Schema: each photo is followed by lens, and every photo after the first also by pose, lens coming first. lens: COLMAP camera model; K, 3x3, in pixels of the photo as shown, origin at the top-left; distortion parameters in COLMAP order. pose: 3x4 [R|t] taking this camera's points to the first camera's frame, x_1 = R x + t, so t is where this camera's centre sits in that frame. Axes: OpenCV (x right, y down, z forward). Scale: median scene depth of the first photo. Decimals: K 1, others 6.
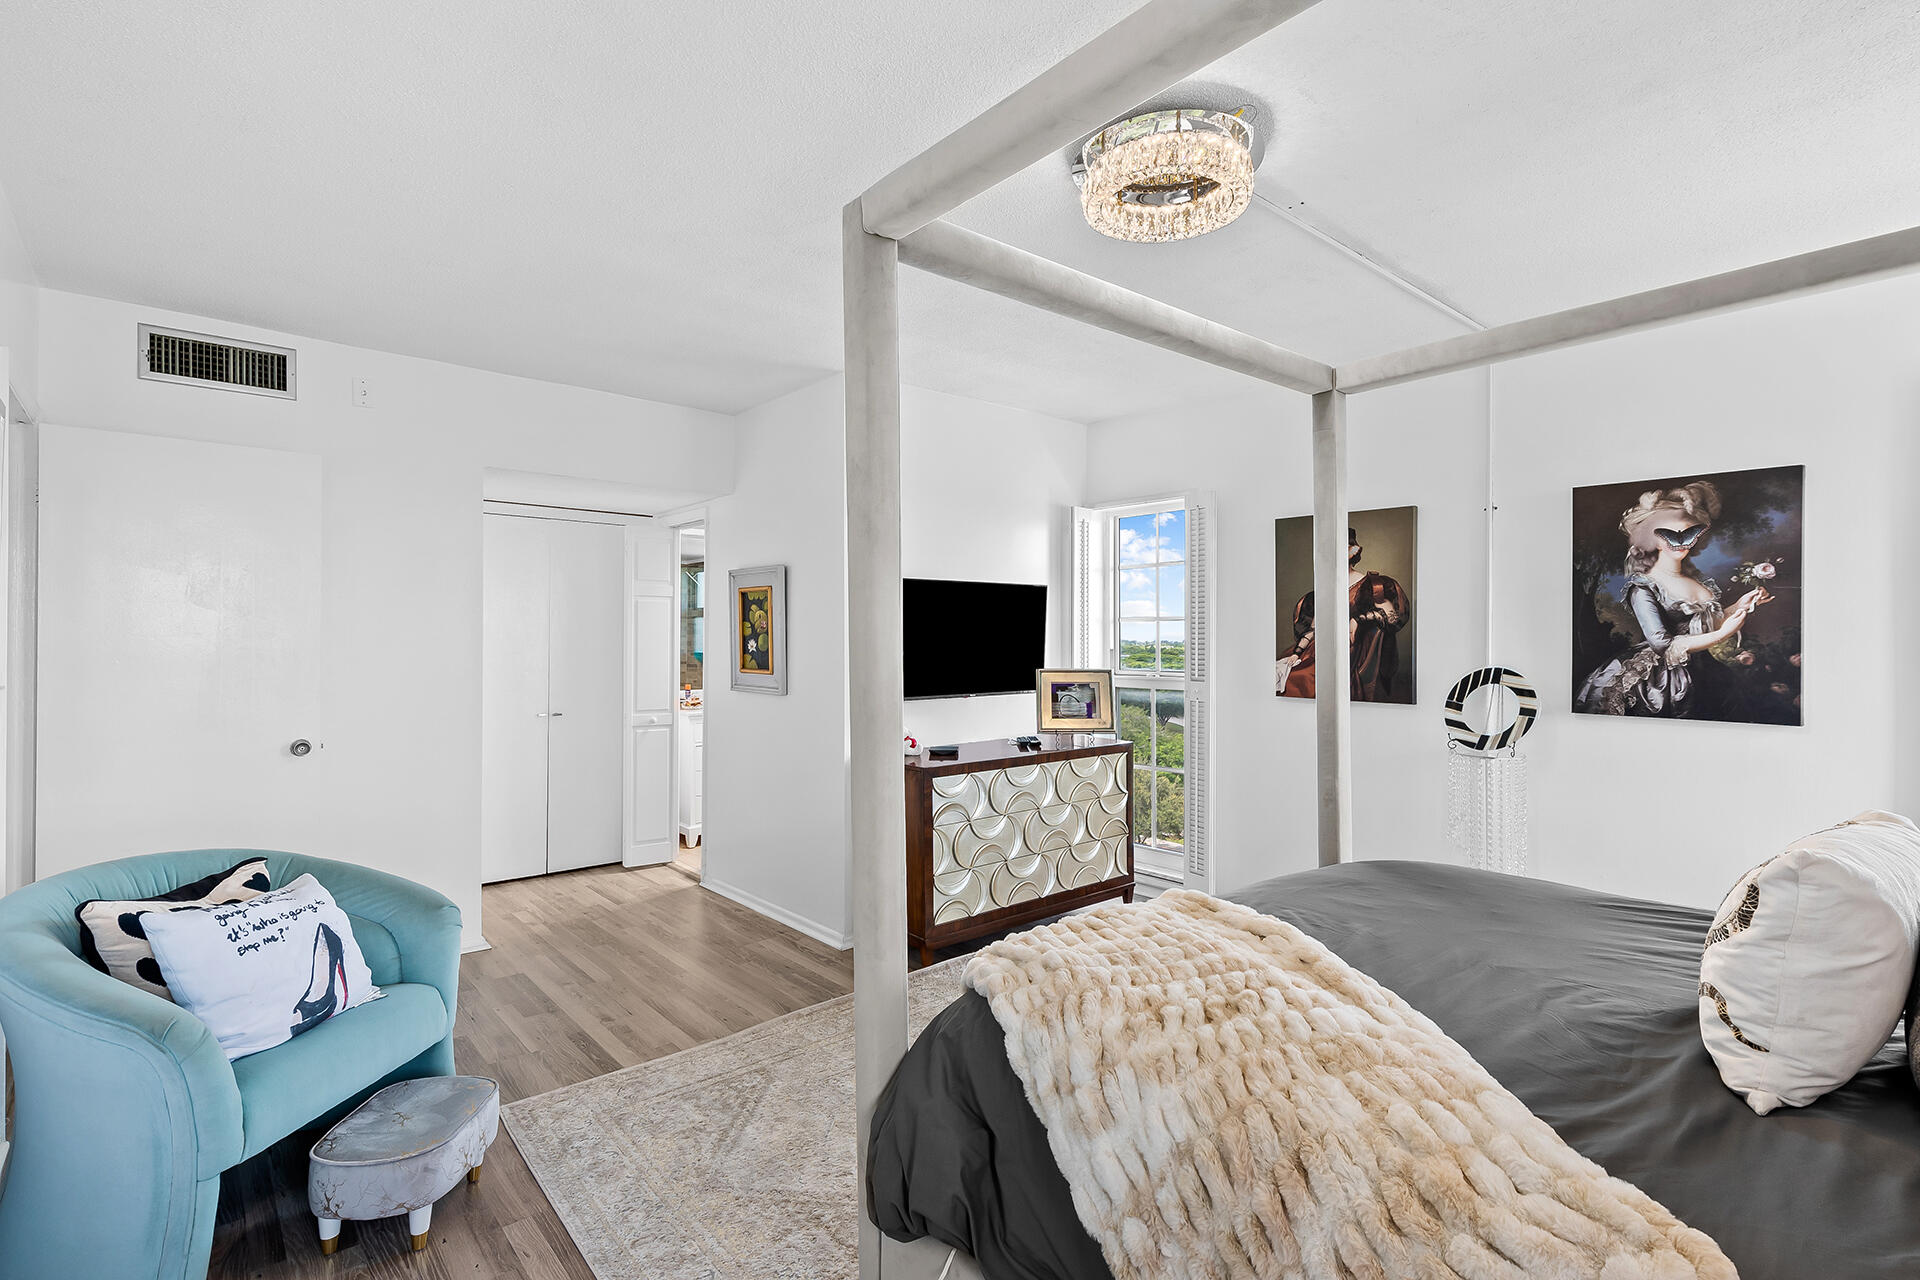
lens RADIAL K [[913.2, 0, 958.7], [0, 913.2, 636.5], [0, 0, 1]] dist [0.017575, -0.003829]
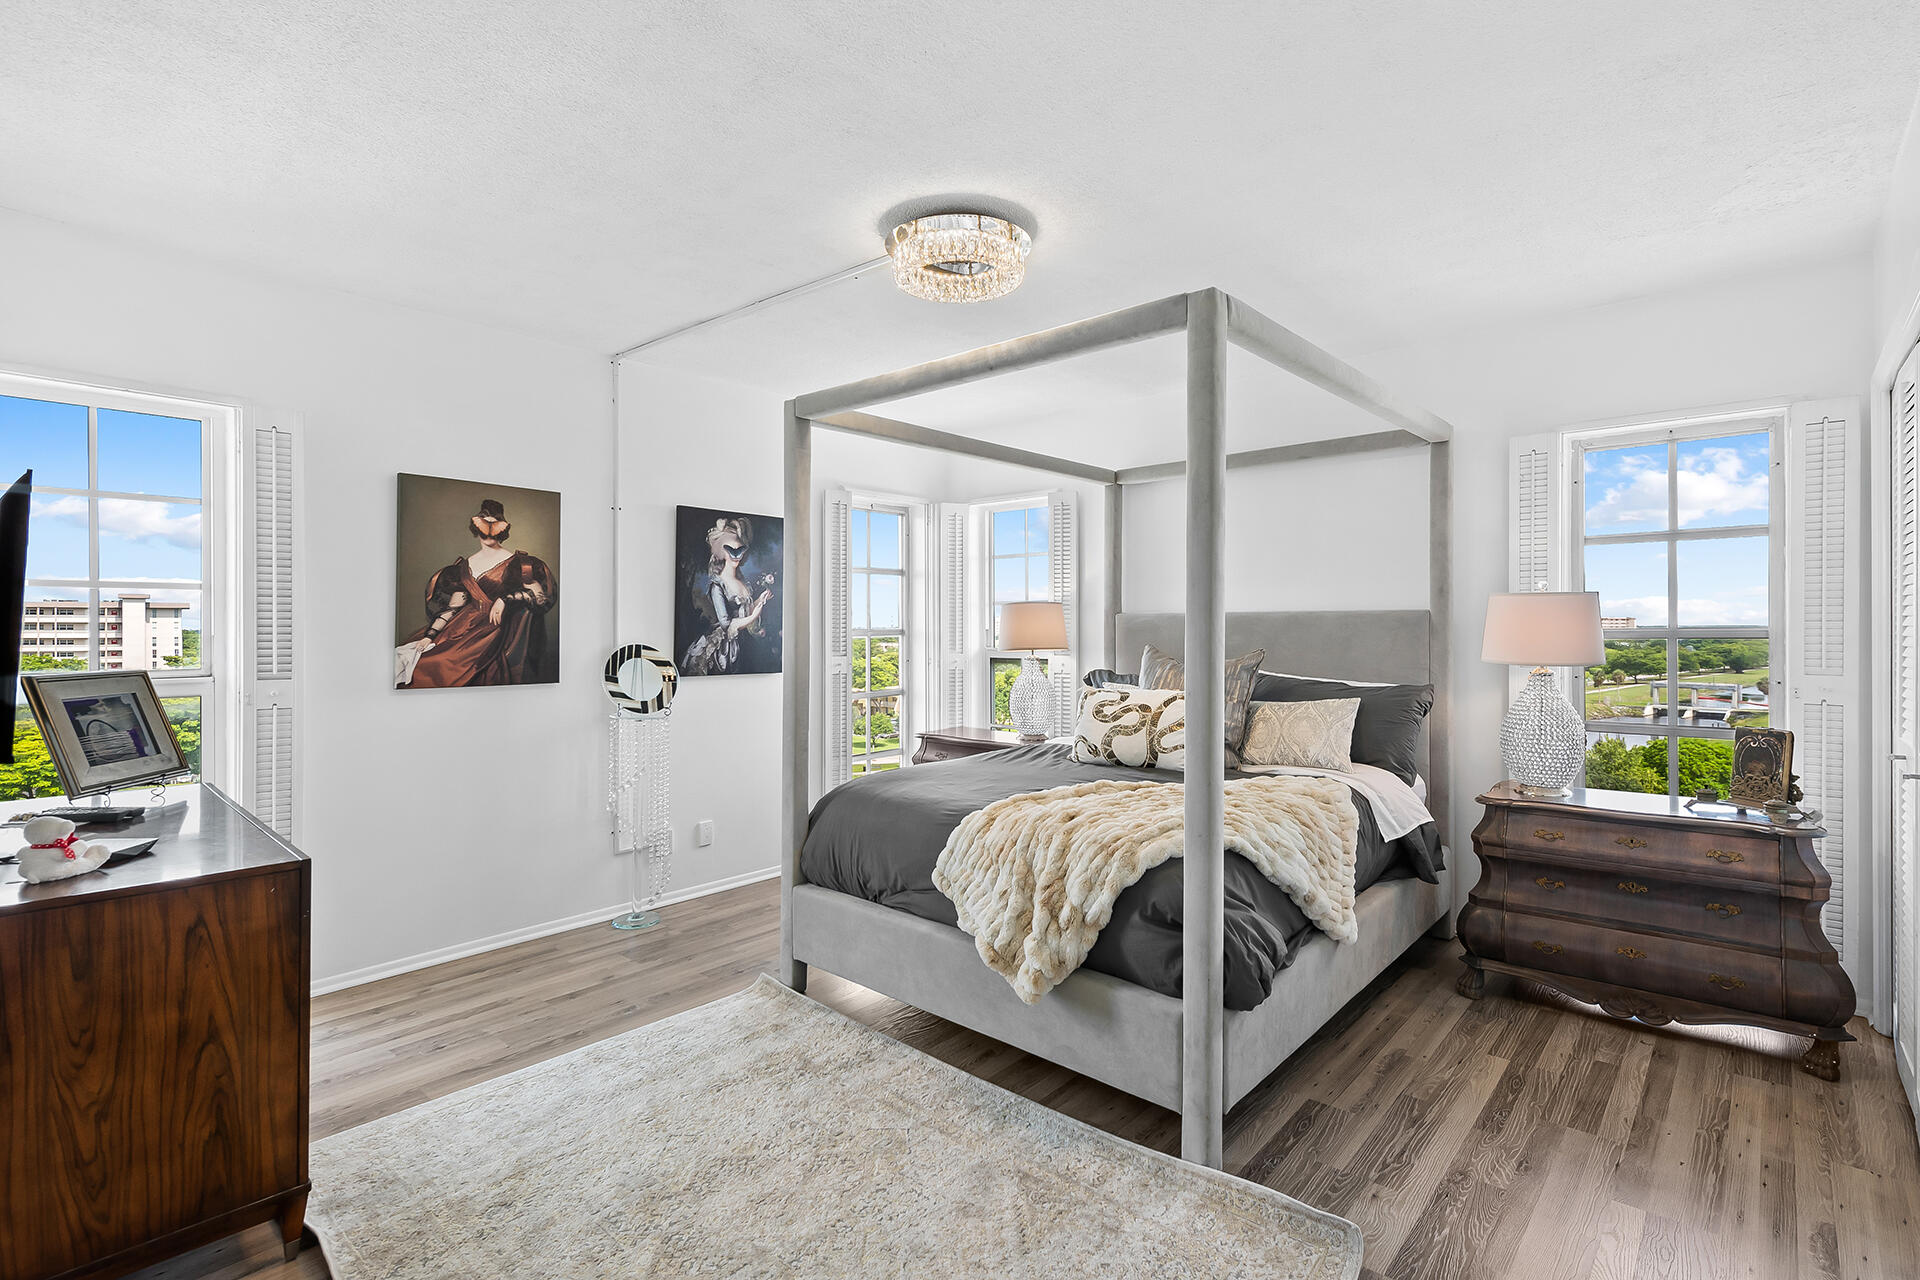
lens RADIAL K [[913.2, 0, 970.5], [0, 913.2, 628.6], [0, 0, 1]] dist [0.017575, -0.003829]
pose [[-0.141358, -0.005152, 0.989945, -0.705908], [-0.004086, 0.999981, 0.004620, 0.006694], [-0.989950, -0.003392, -0.141376, 0.799424]]
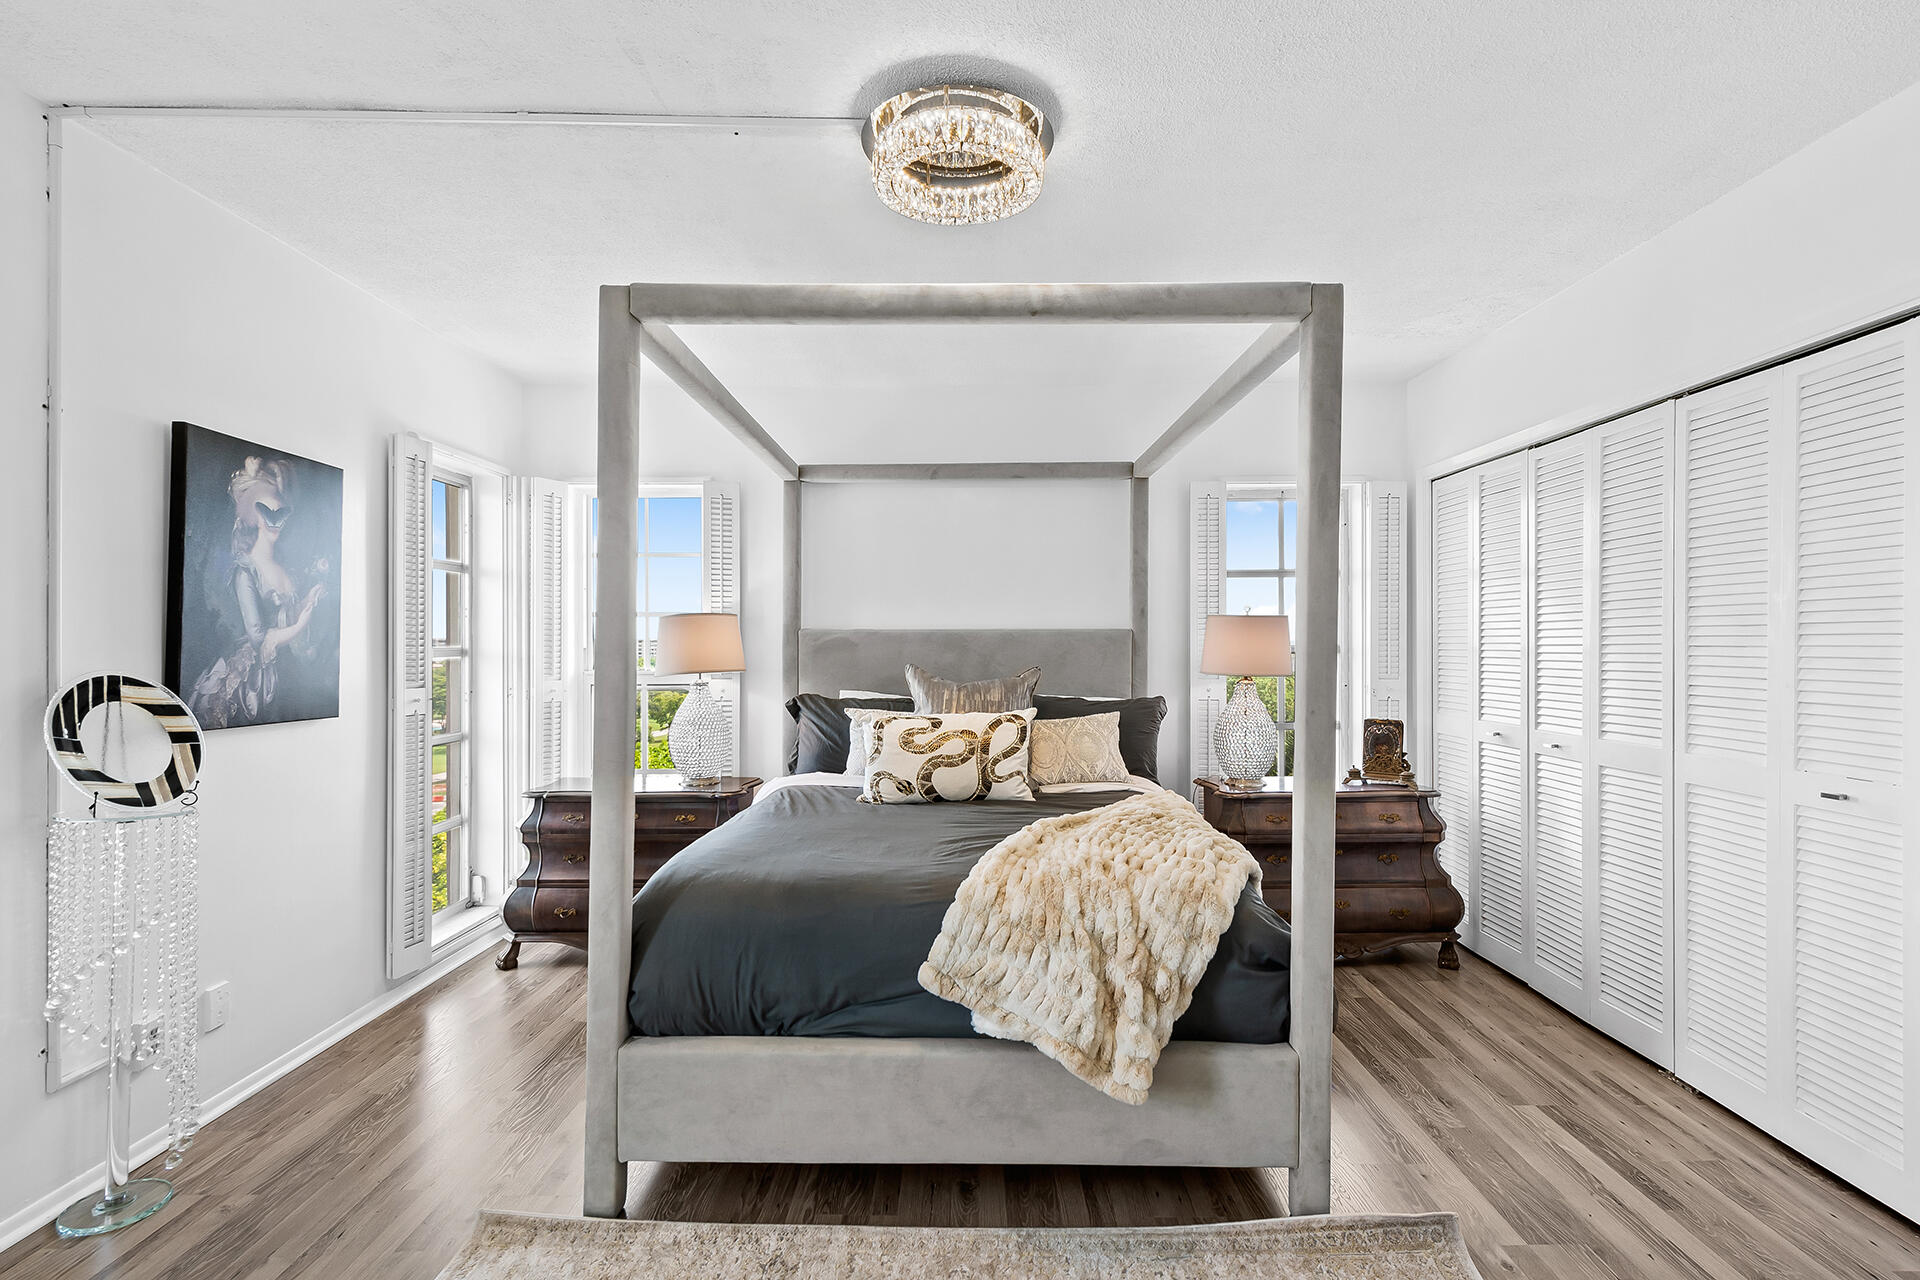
lens RADIAL K [[913.2, 0, 964.7], [0, 913.2, 644.7], [0, 0, 1]] dist [0.017575, -0.003829]
pose [[-0.758603, -0.000192, 0.651553, -0.280330], [-0.004114, 0.999981, -0.004496, 0.014843], [-0.651540, -0.006091, -0.758590, 1.188017]]
